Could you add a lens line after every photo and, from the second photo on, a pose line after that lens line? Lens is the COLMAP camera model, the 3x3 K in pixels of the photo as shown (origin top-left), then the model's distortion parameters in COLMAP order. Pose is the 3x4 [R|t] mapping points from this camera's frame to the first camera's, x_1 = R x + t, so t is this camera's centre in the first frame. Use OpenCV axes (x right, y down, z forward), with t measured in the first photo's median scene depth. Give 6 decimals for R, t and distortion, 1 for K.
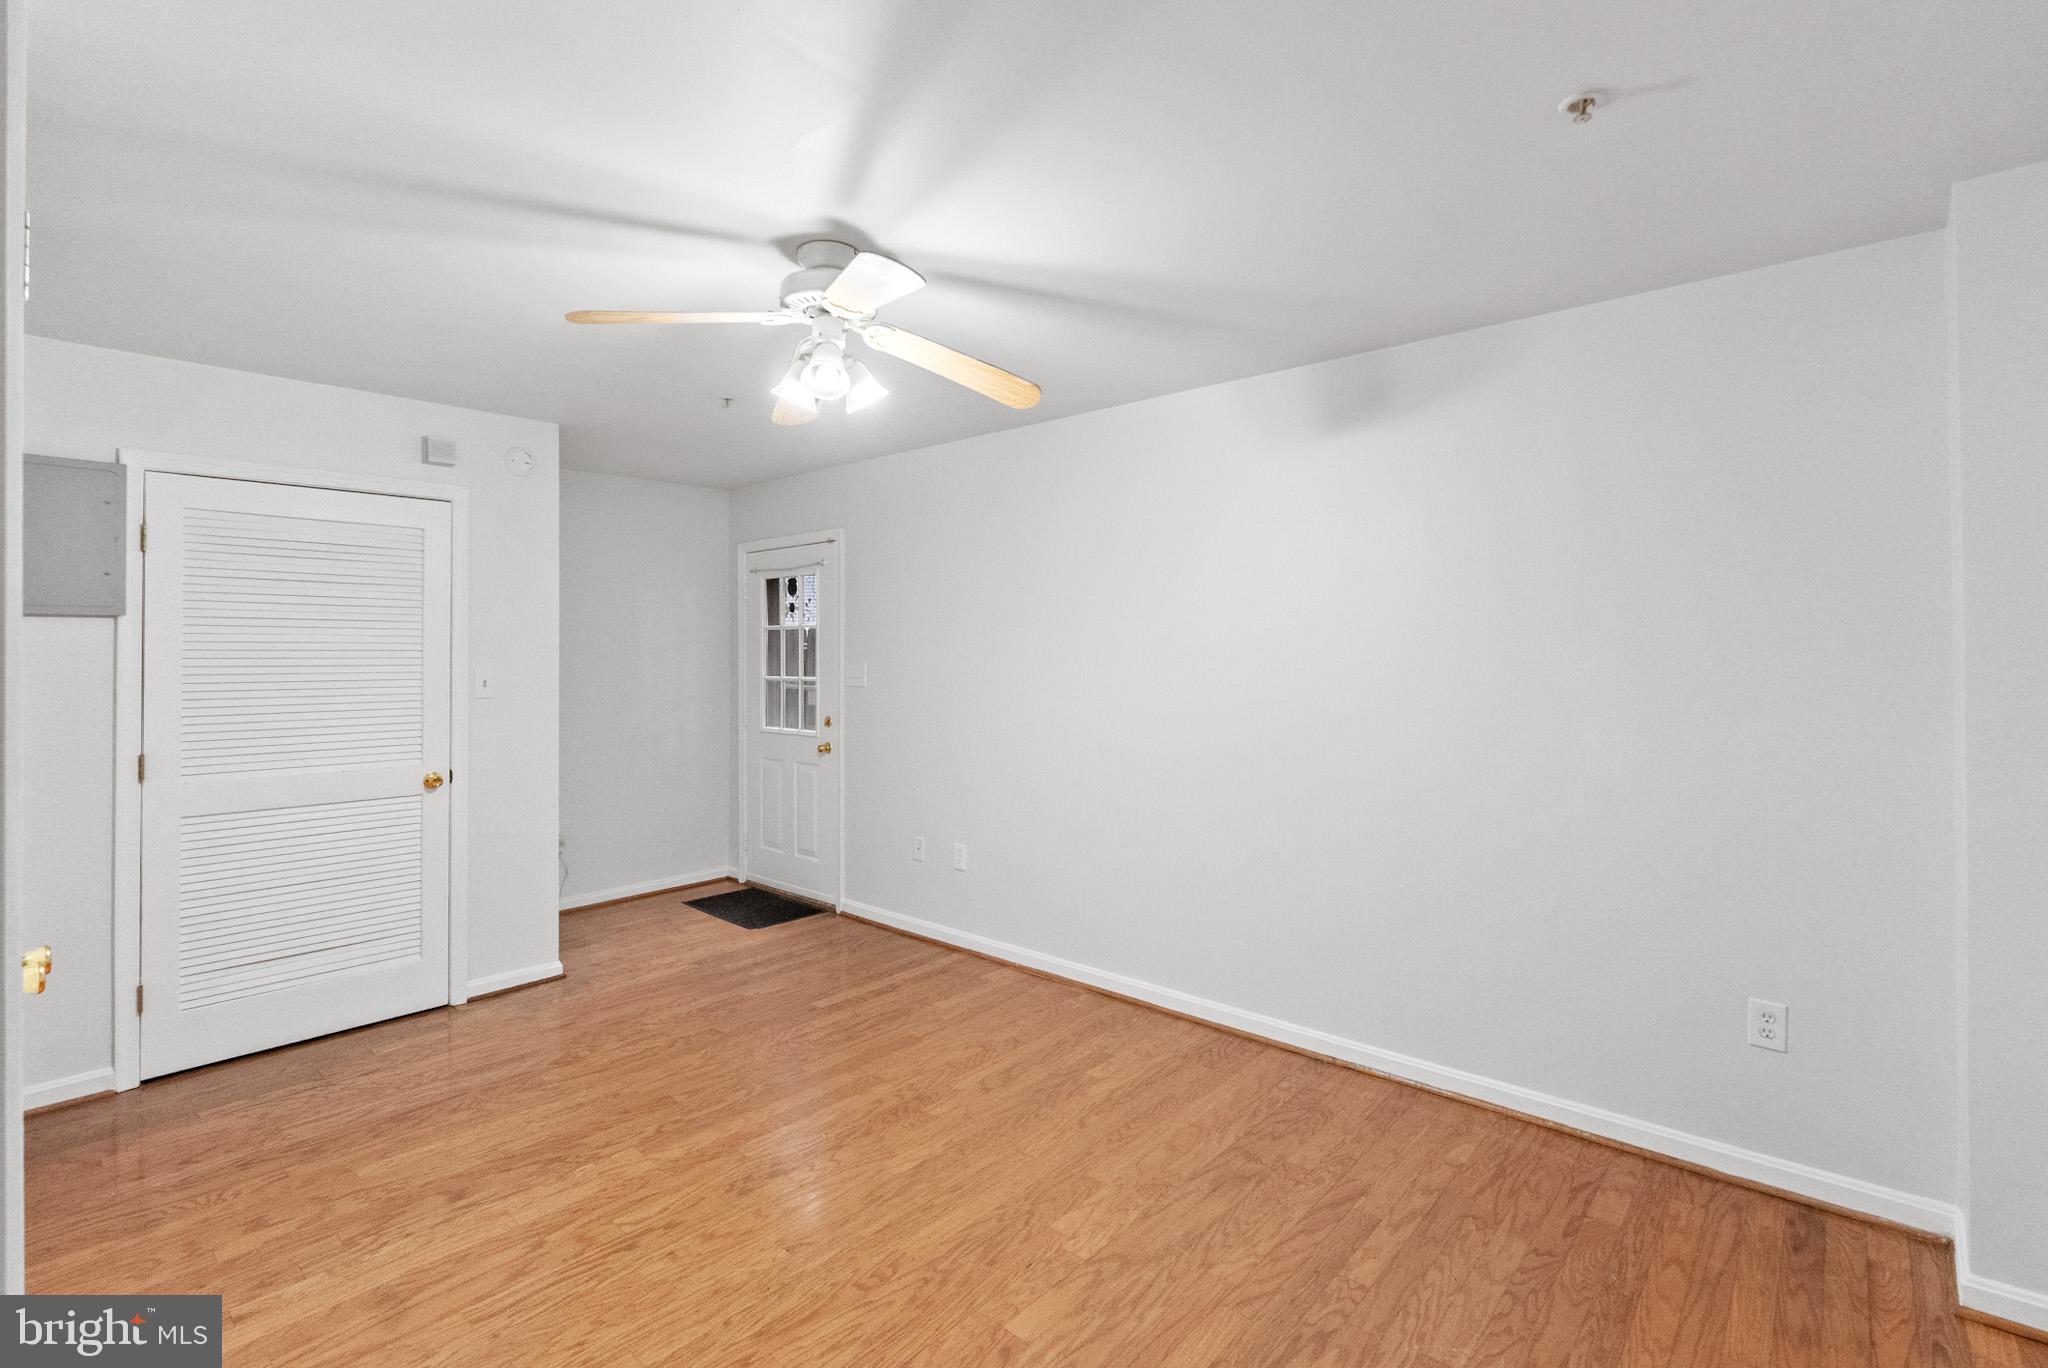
lens RADIAL K [[920.0, 0, 1033.3], [0, 920.0, 644.8], [0, 0, 1]] dist [-0.010548, 0.001839]
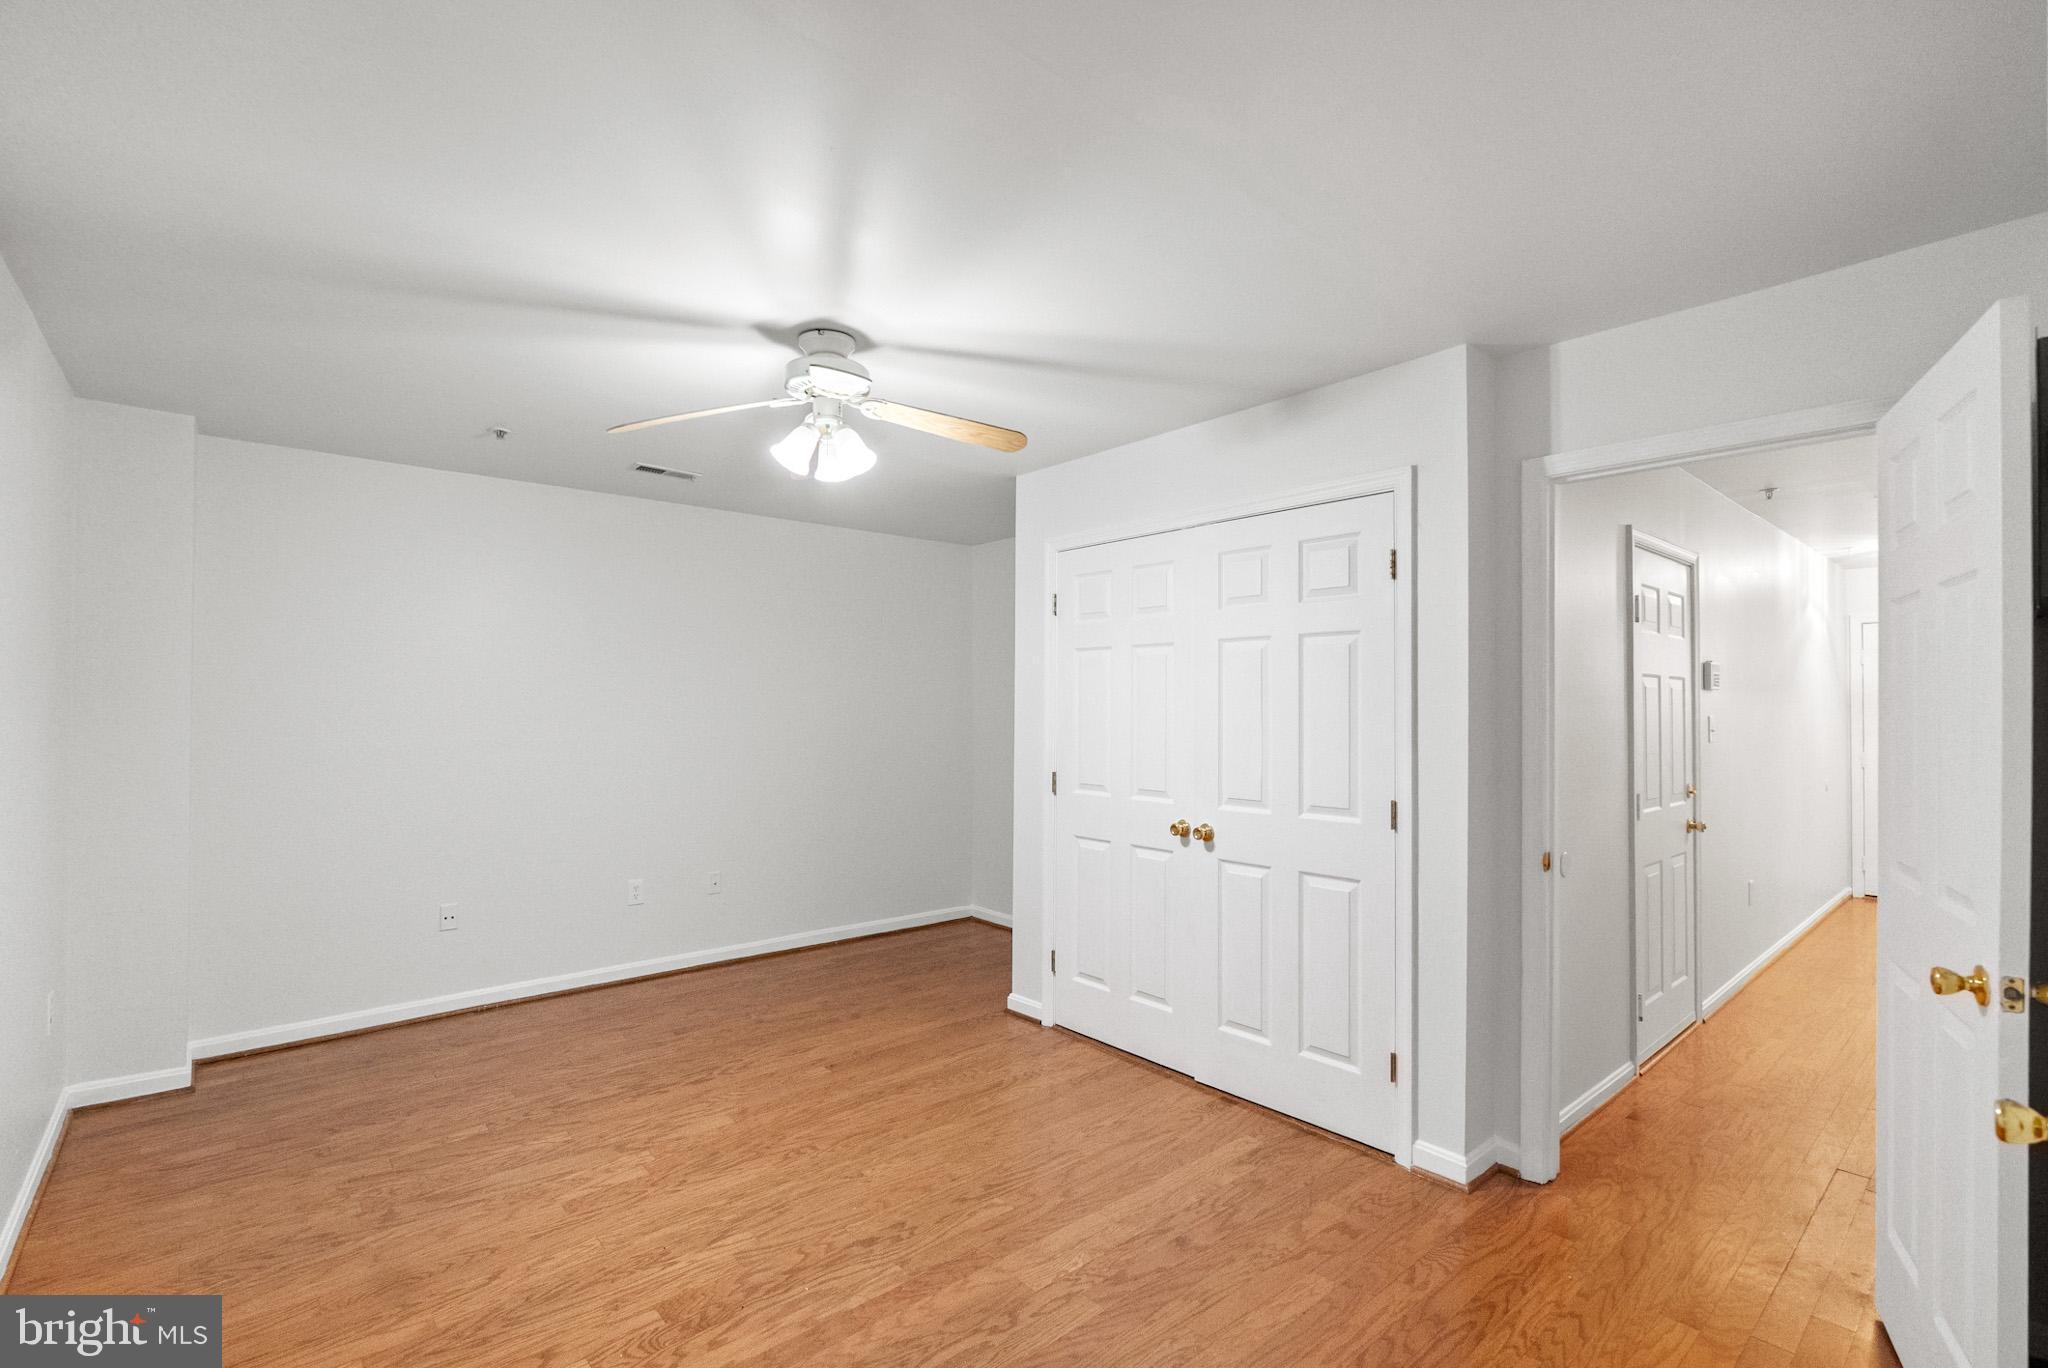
lens RADIAL K [[920.0, 0, 1028.6], [0, 920.0, 690.2], [0, 0, 1]] dist [-0.010548, 0.001839]
pose [[-0.991174, 0.004532, 0.132489, -0.532717], [0.000659, 0.999572, -0.029259, 0.033667], [-0.132565, -0.028914, -0.990753, 1.794158]]
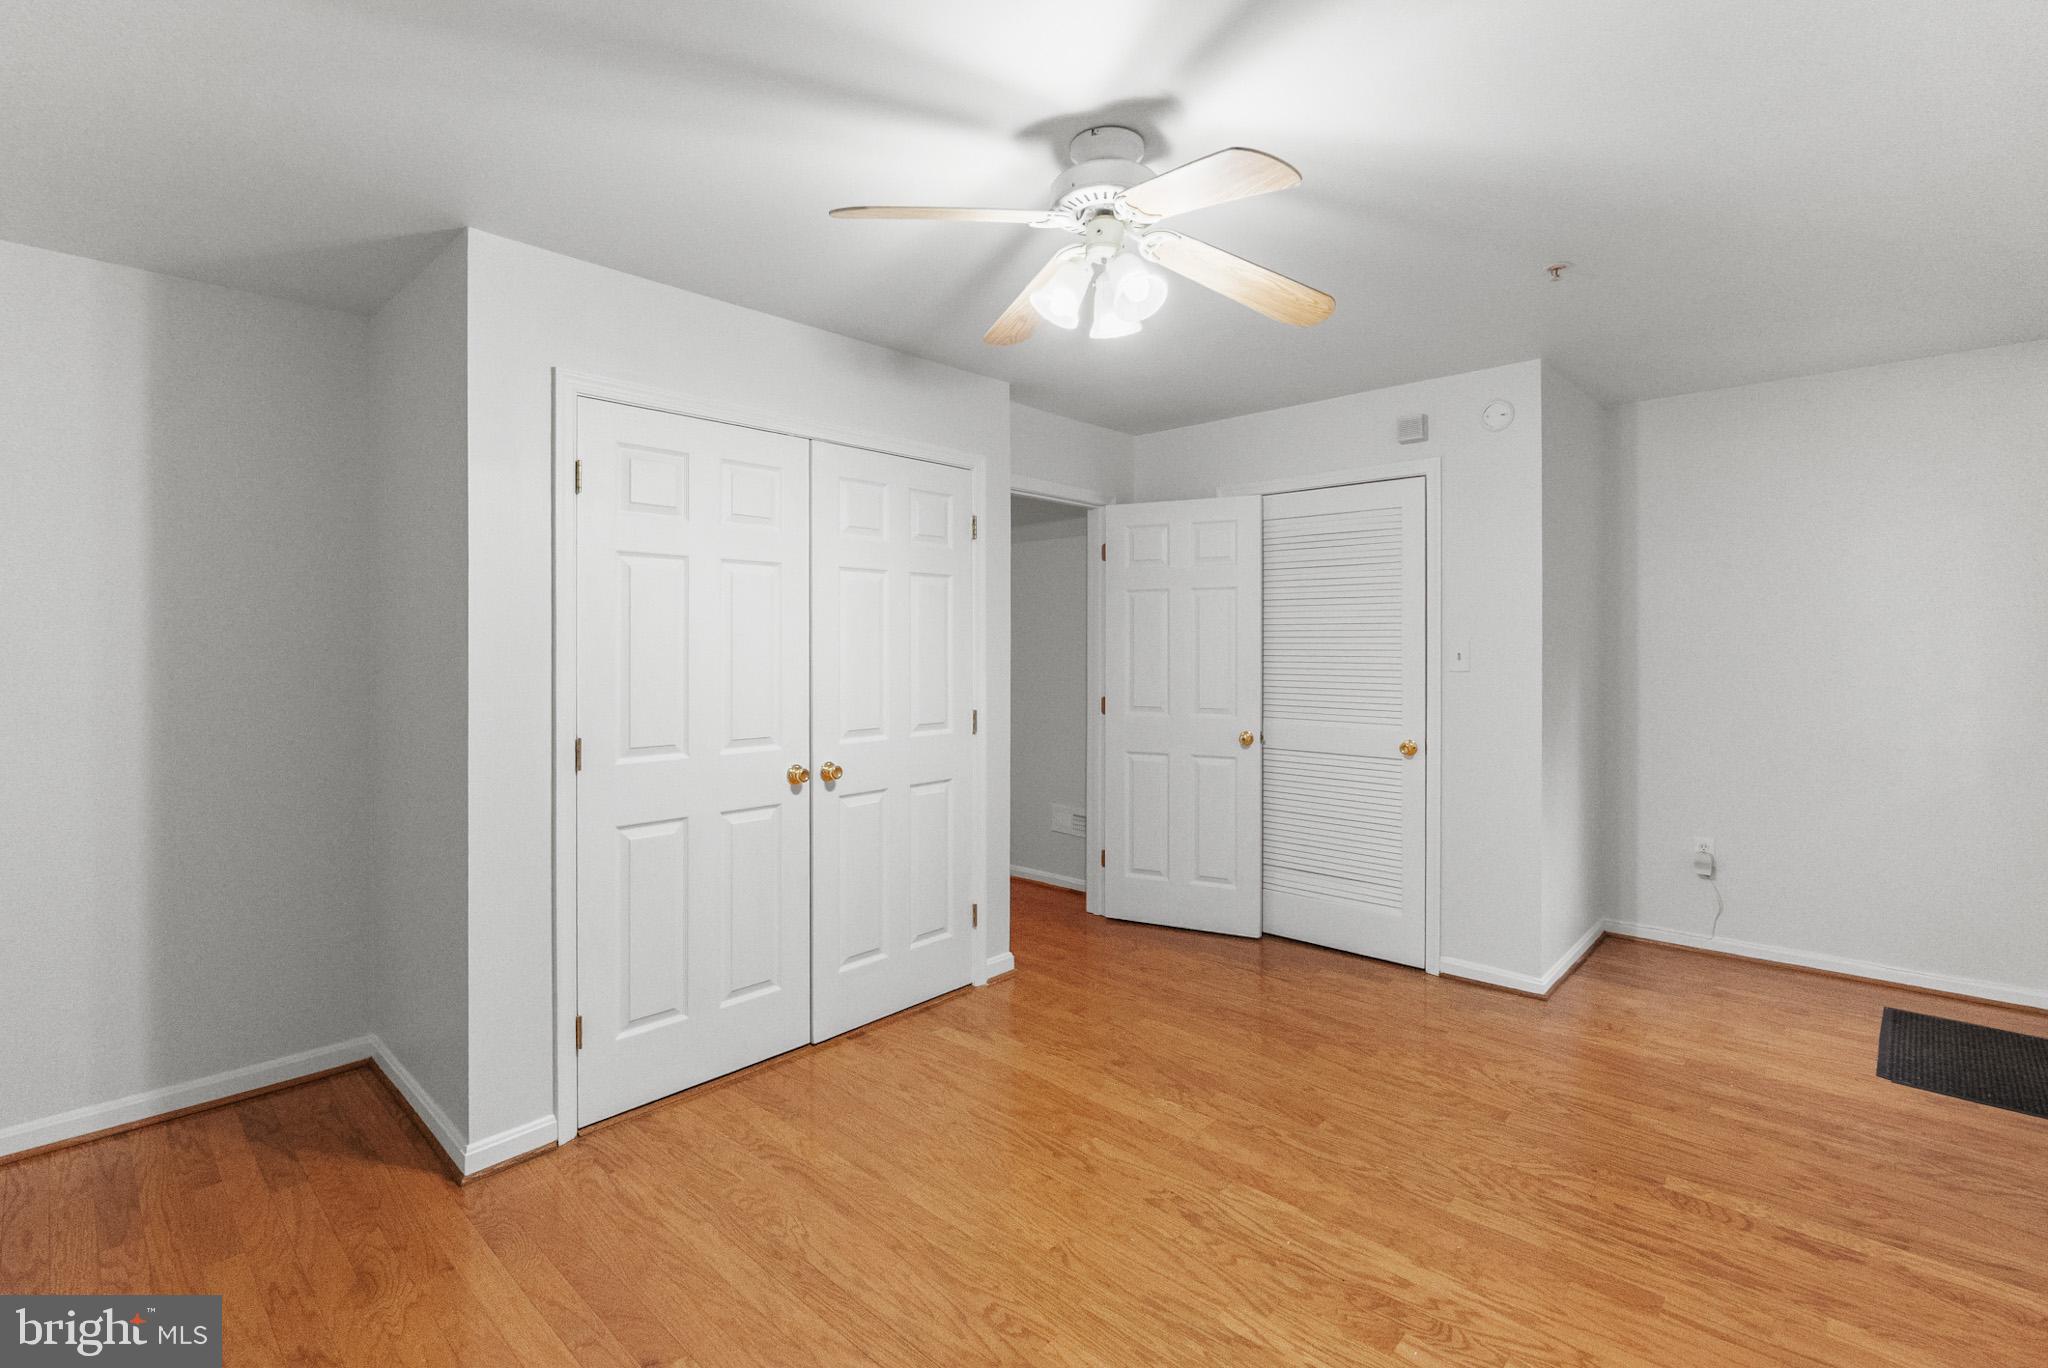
lens RADIAL K [[920.0, 0, 1018.4], [0, 920.0, 644.8], [0, 0, 1]] dist [-0.010548, 0.001839]
pose [[-0.029538, 0.005213, -0.999550, 0.545424], [0.014200, 0.999888, 0.004795, 0.027095], [0.999463, -0.014052, -0.029609, 0.807778]]
